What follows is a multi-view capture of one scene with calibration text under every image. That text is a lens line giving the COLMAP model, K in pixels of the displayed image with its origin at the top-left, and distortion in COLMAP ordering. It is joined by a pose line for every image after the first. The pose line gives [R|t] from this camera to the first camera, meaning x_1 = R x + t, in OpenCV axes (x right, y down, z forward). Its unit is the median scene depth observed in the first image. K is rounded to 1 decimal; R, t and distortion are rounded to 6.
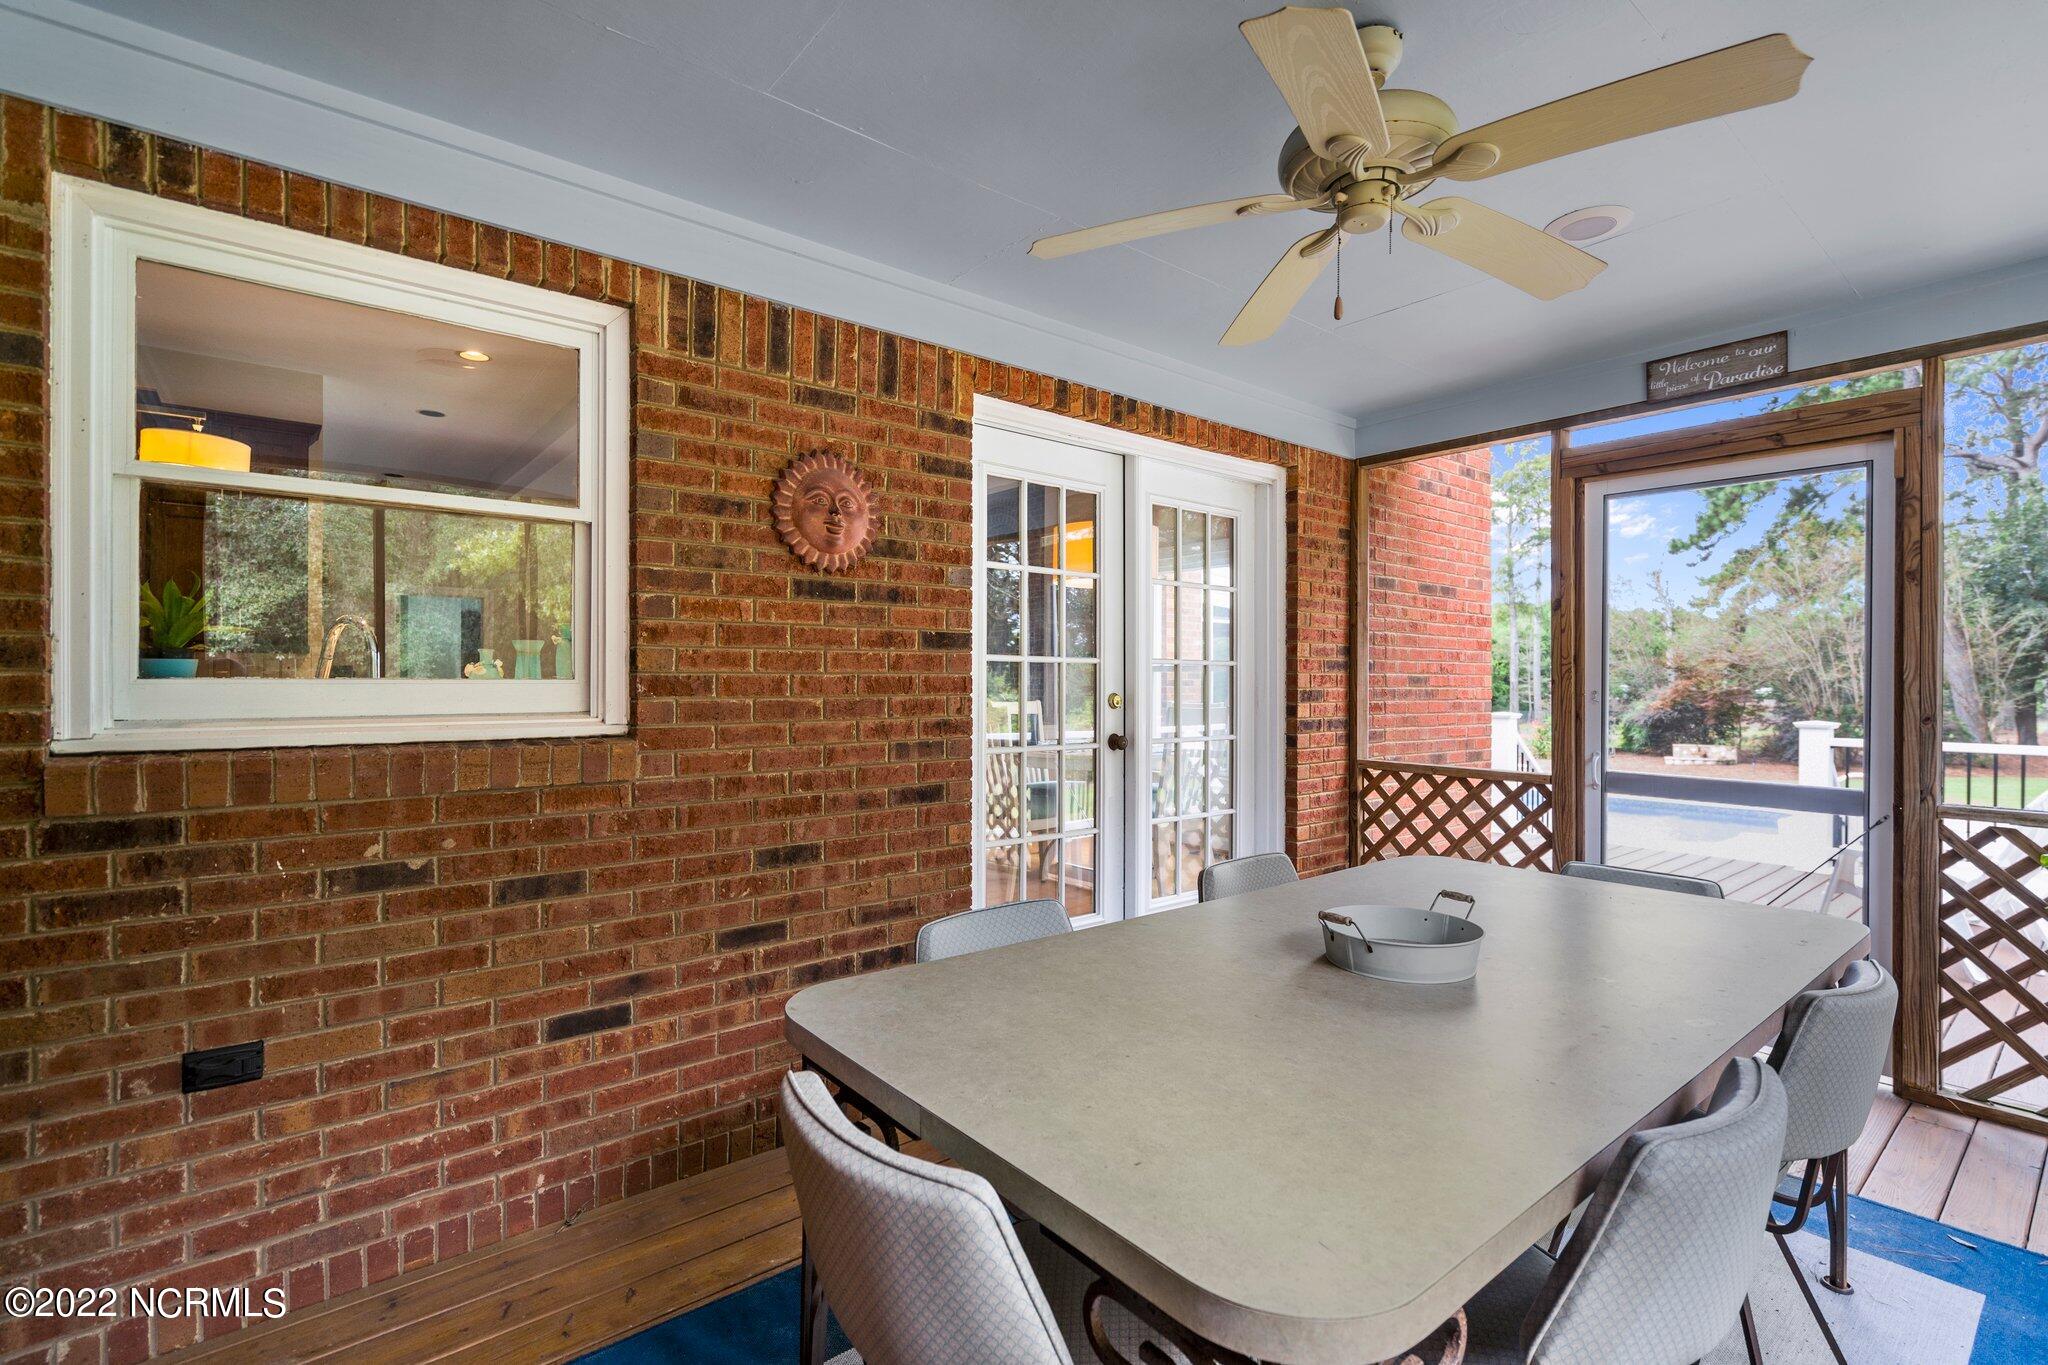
lens RADIAL K [[924.1, 0, 1024.0], [0, 924.1, 682.5], [0, 0, 1]] dist [-0.000402, -0.000353]
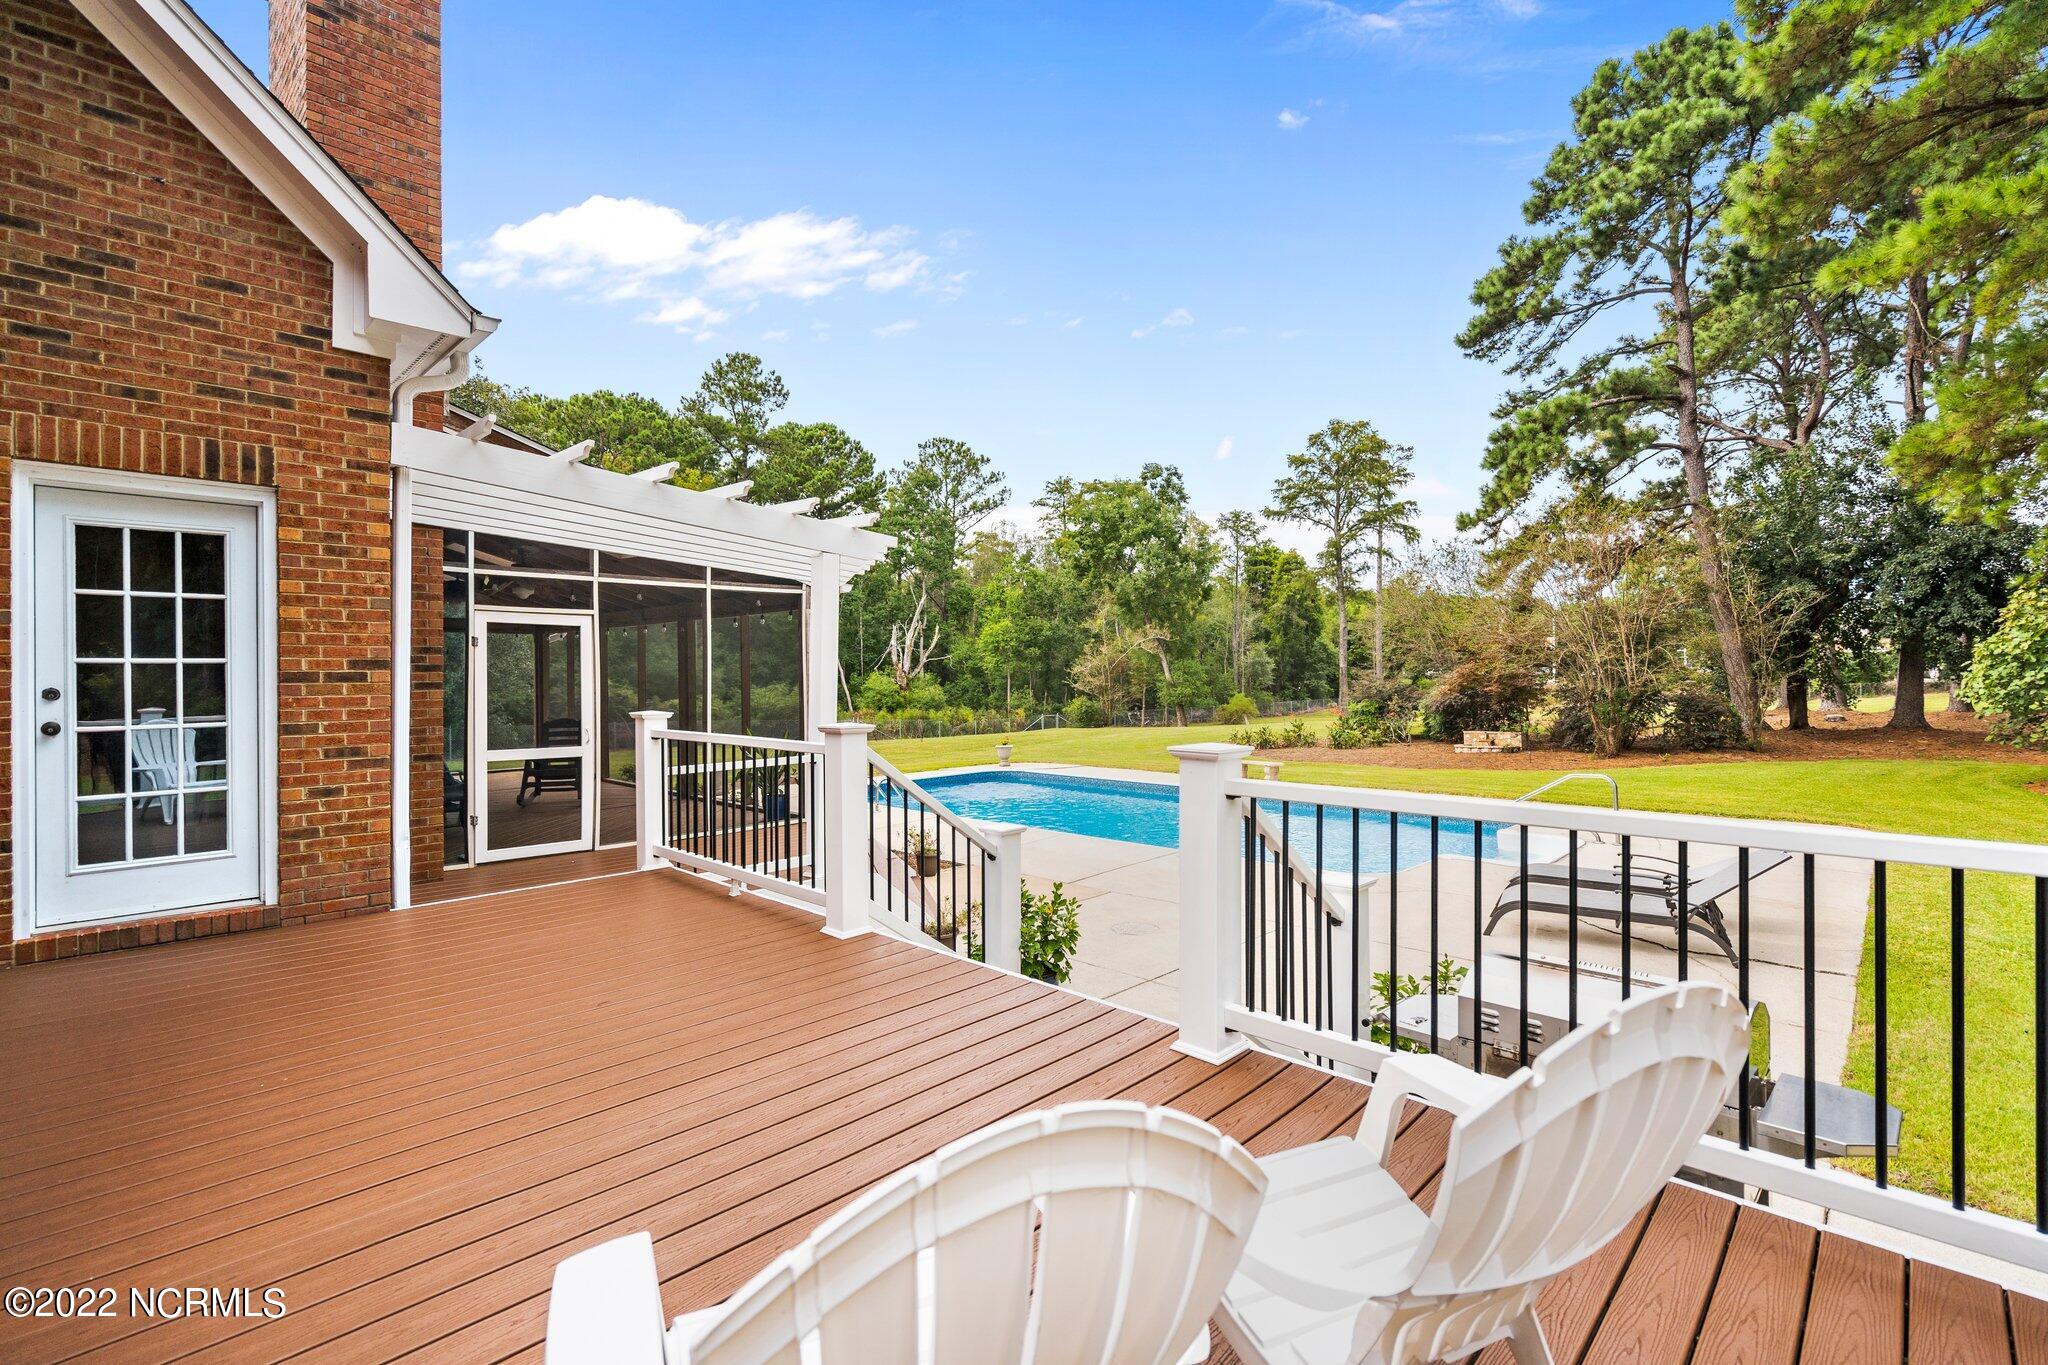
lens RADIAL K [[932.9, 0, 1024.0], [0, 932.9, 682.5], [0, 0, 1]] dist [-0.000418, 0.000198]
pose [[0.992109, -0.016391, 0.124300, 0.828808], [0.015185, 0.999828, 0.010646, -0.001437], [-0.124453, -0.008675, 0.992188, 0.640910]]
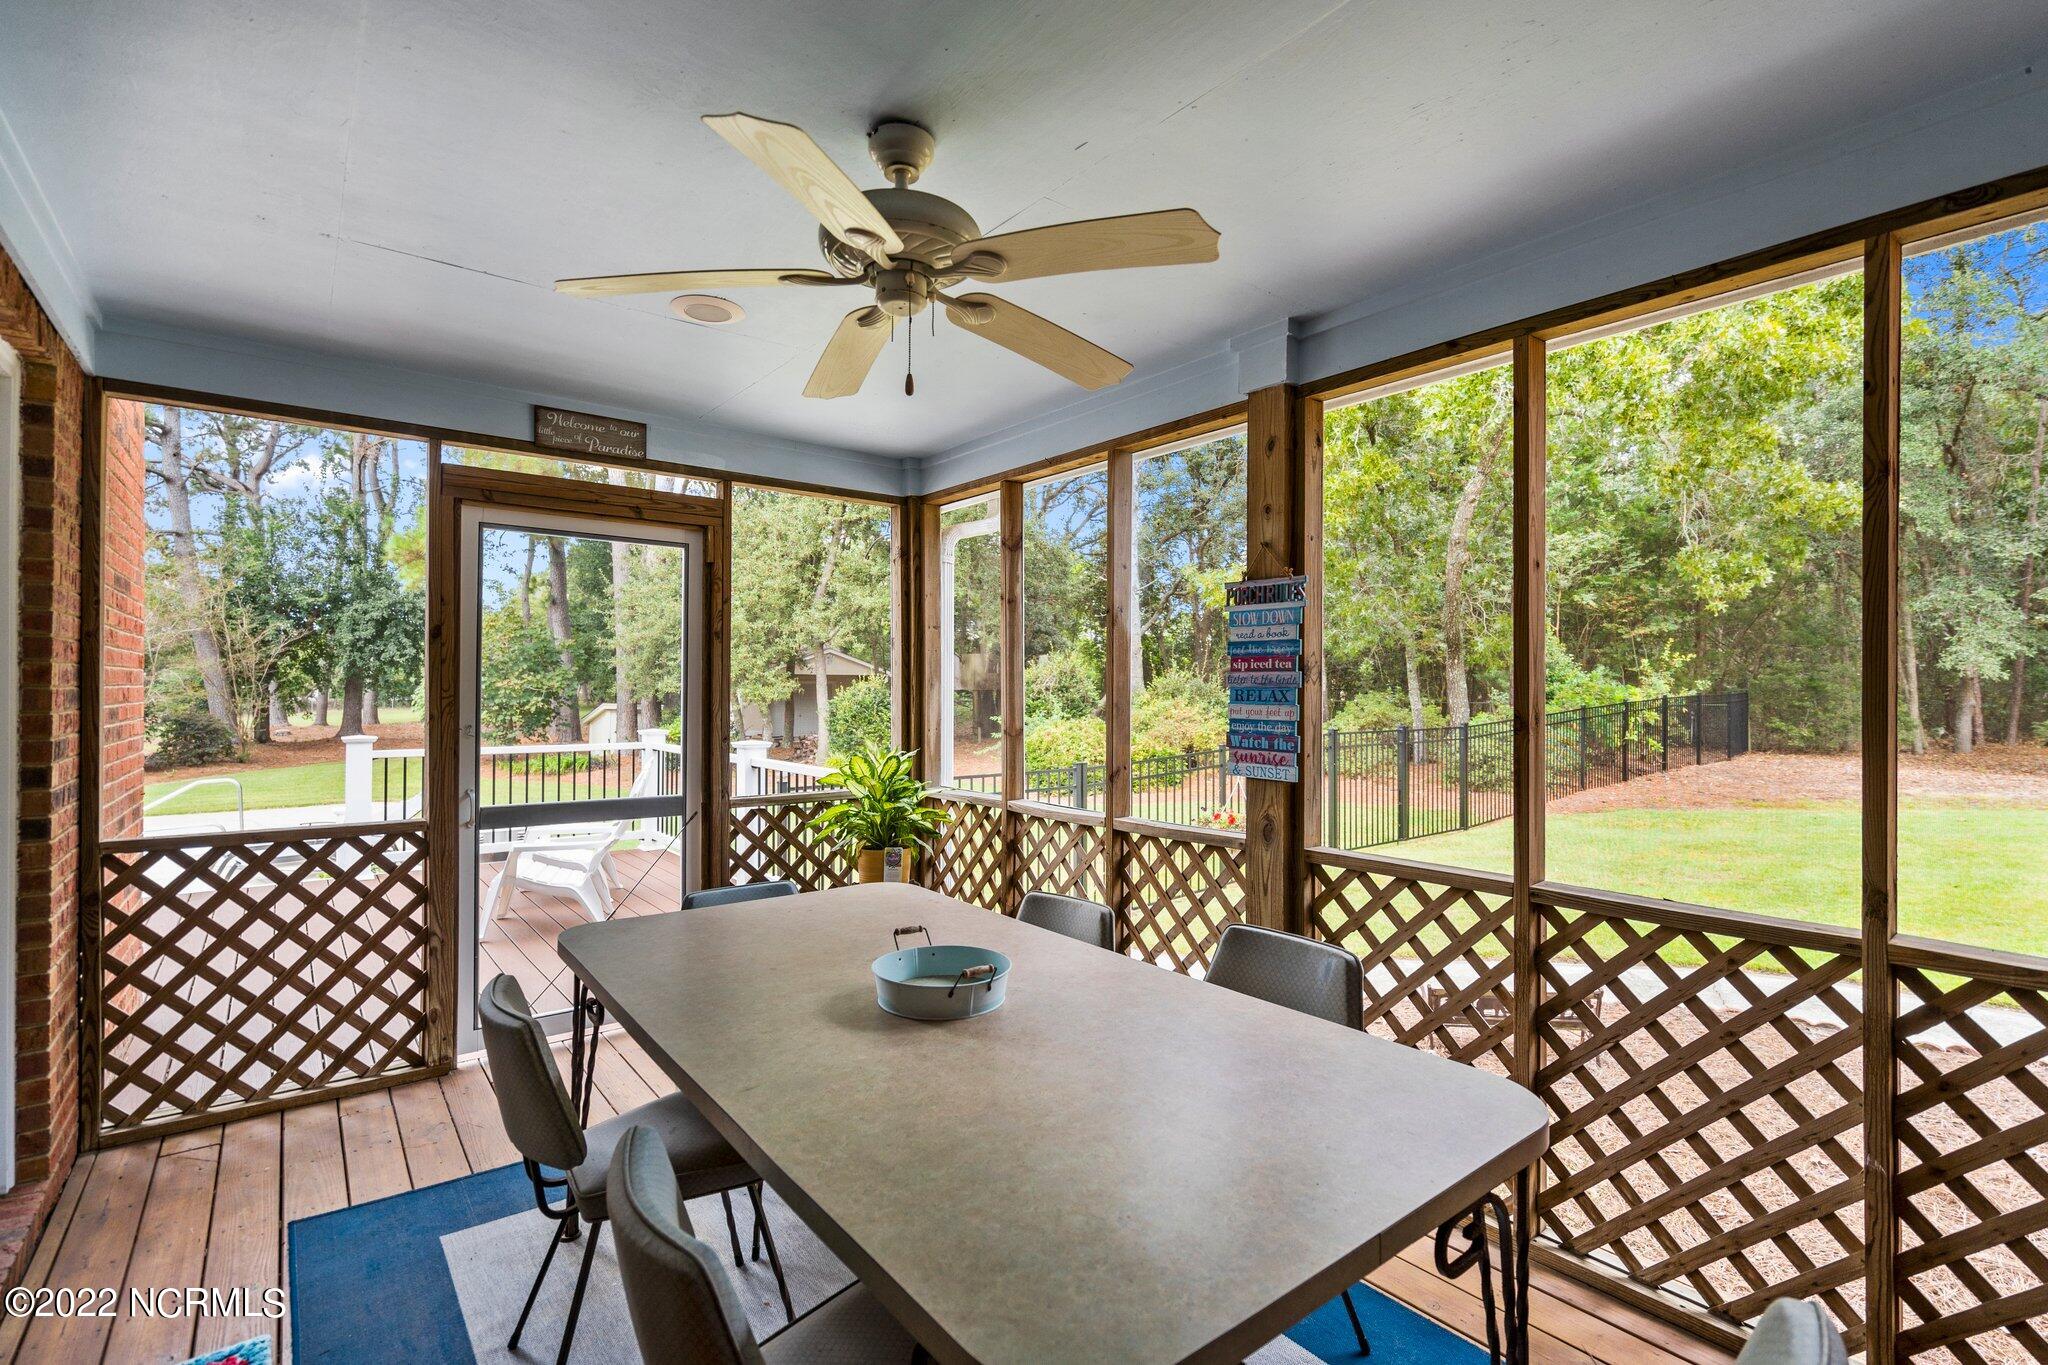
lens RADIAL K [[932.9, 0, 1024.0], [0, 932.9, 682.5], [0, 0, 1]] dist [-0.000418, 0.000198]
pose [[0.006951, 0.000796, 0.999976, -0.283332], [-0.004309, 0.999990, -0.000766, -0.030698], [-0.999967, -0.004304, 0.006954, 0.352203]]
